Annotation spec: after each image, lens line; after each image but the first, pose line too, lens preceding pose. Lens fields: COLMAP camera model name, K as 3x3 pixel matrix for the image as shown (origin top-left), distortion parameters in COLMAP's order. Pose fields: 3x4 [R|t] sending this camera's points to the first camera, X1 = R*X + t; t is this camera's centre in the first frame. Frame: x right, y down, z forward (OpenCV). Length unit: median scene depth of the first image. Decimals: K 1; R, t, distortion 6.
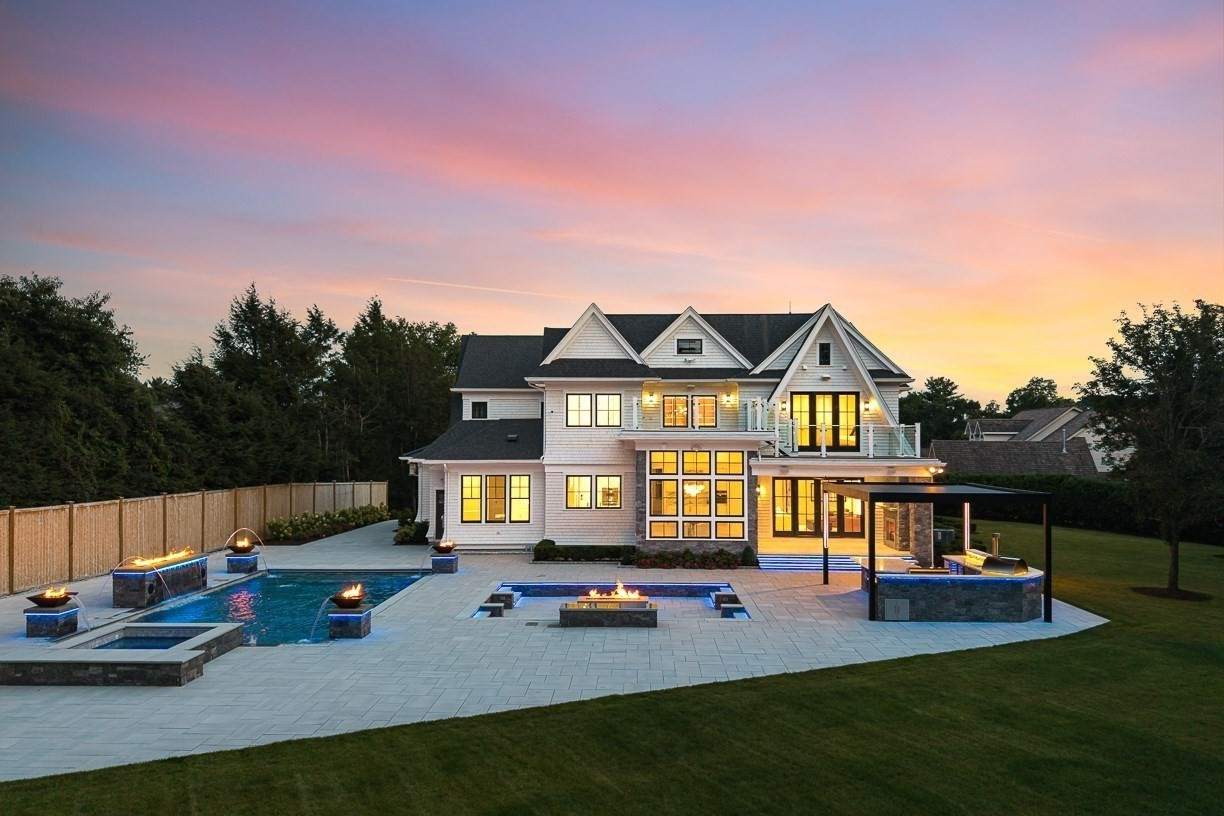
lens RADIAL K [[889.3, 0, 623.7], [0, 889.3, 420.3], [0, 0, 1]] dist [-0.004799, -0.003601]
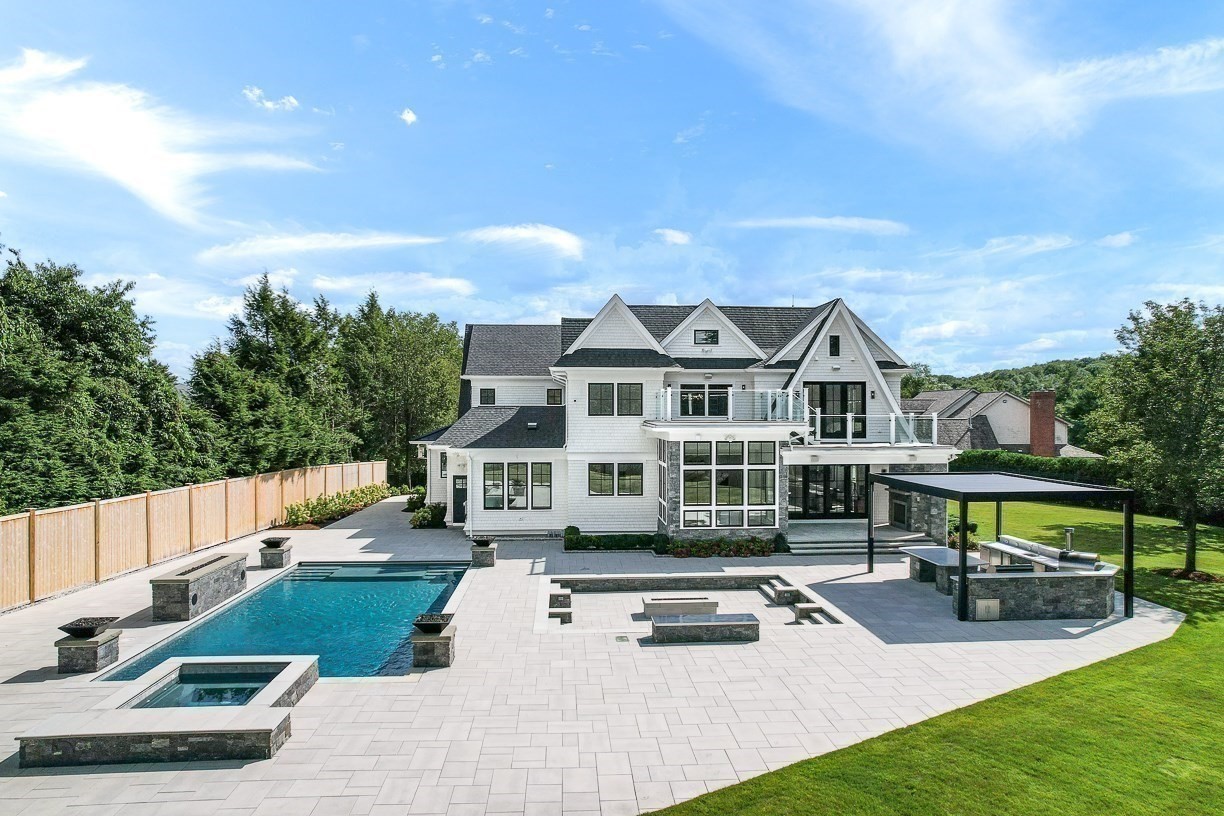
lens RADIAL K [[754.0, 0, 612.0], [0, 754.0, 408.0], [0, 0, 1]] dist [-0.106037, 0.099376]
pose [[0.996899, -0.001979, 0.078673, -0.107716], [0.000649, 0.999856, 0.016934, -0.015874], [-0.078695, -0.016830, 0.996757, 0.139185]]
